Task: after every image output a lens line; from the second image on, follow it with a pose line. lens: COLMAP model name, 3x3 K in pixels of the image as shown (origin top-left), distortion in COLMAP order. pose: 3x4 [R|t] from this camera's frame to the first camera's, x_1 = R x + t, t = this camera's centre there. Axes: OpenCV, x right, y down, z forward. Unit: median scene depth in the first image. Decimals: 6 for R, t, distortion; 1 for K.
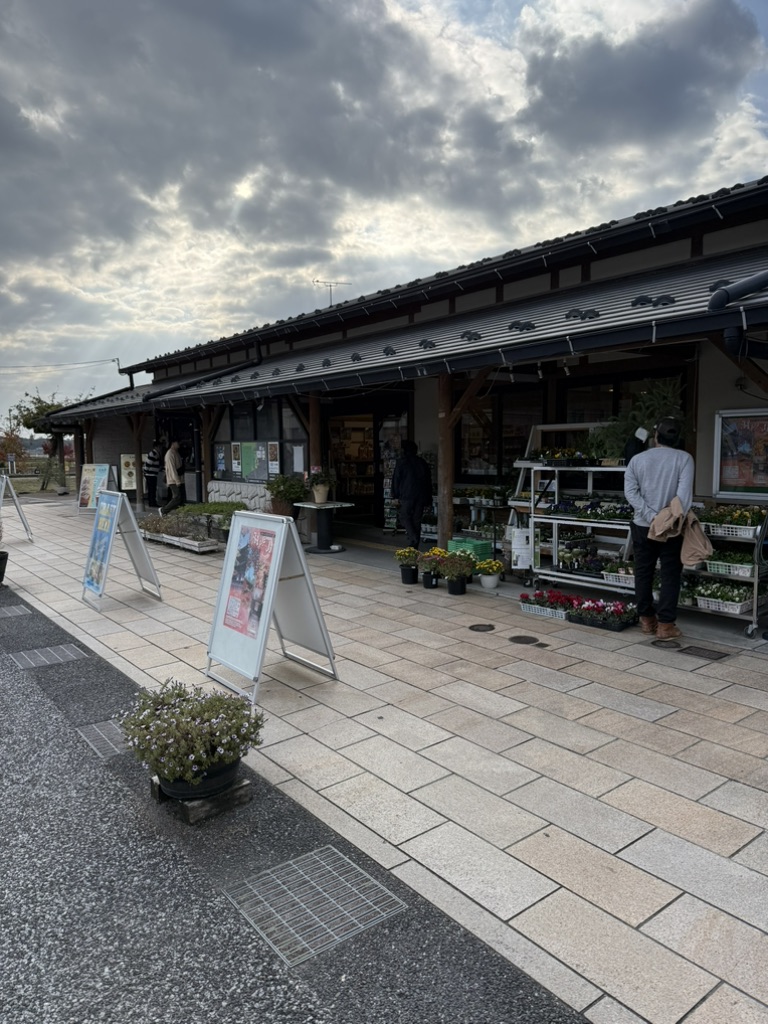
lens RADIAL K [[734.3, 0, 363.4], [0, 734.3, 499.6], [0, 0, 1]] dist [0.120309, -0.000579]
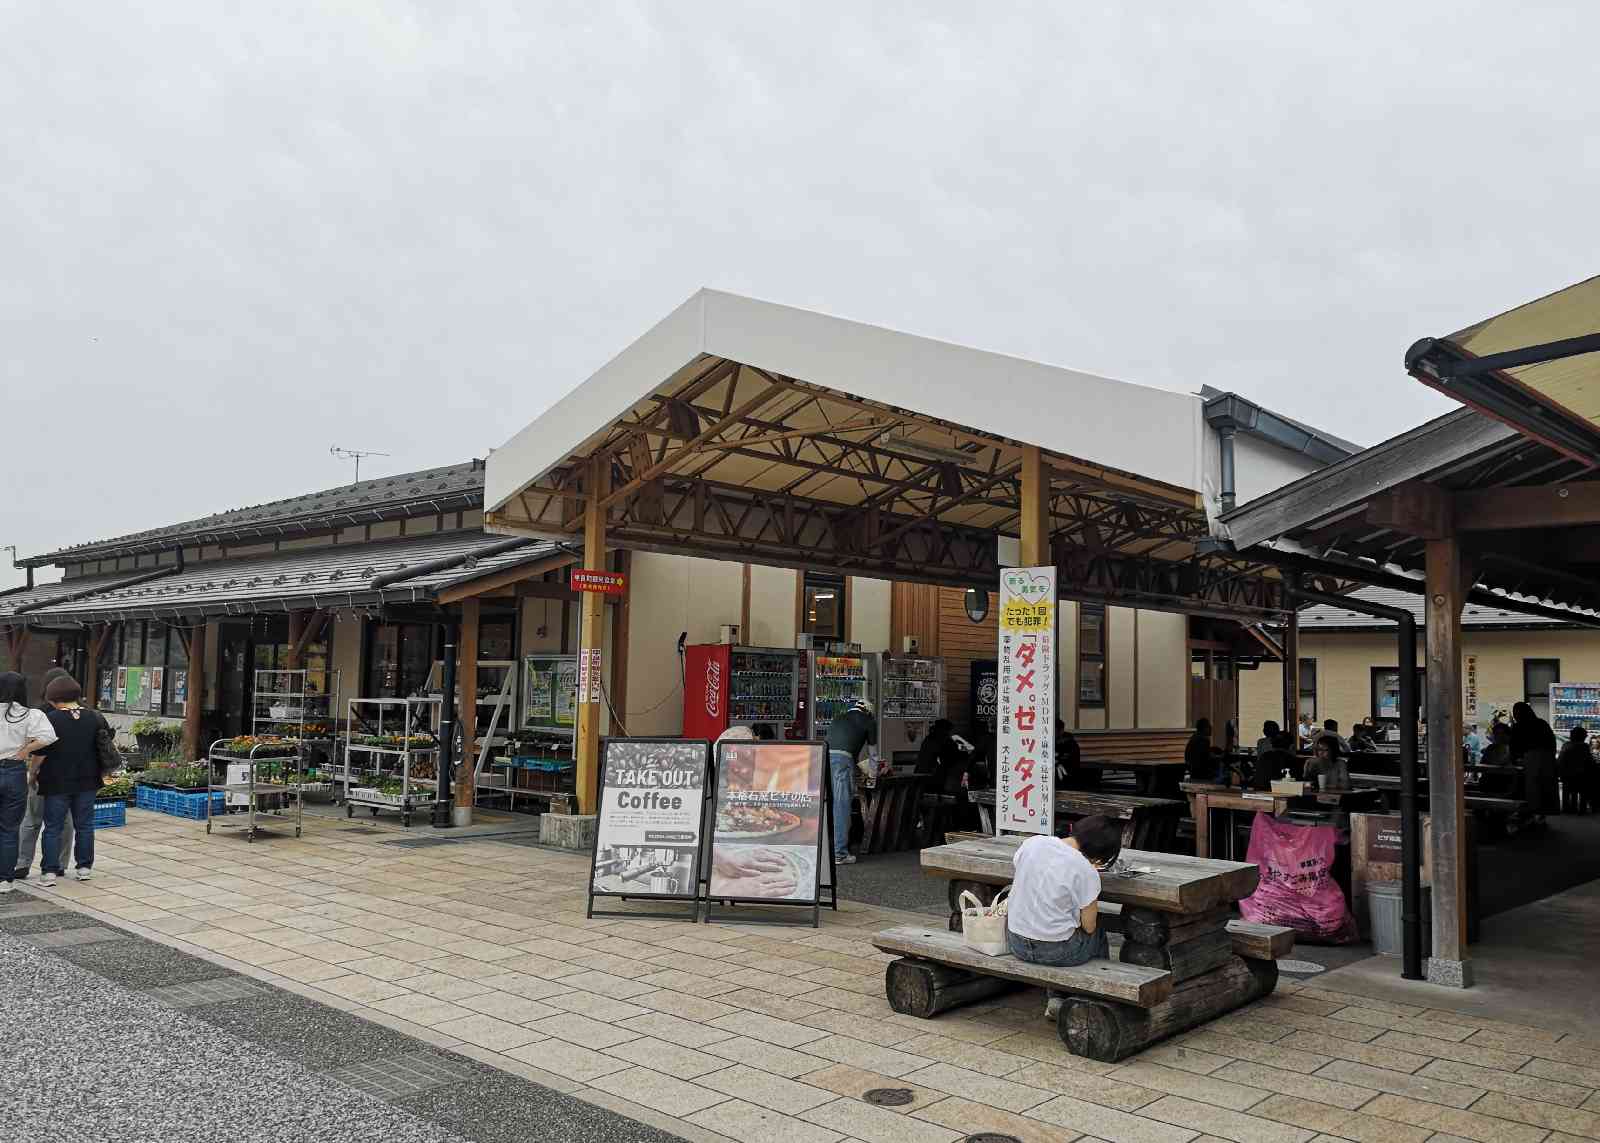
lens RADIAL K [[1318.8, 0, 824.4], [0, 1318.8, 569.3], [0, 0, 1]] dist [0.008363, 0.003533]
pose [[0.980324, 0.050039, 0.190948, 0.309397], [-0.018804, 0.986611, -0.162006, 0.040884], [-0.196498, 0.155228, 0.968139, -0.617223]]
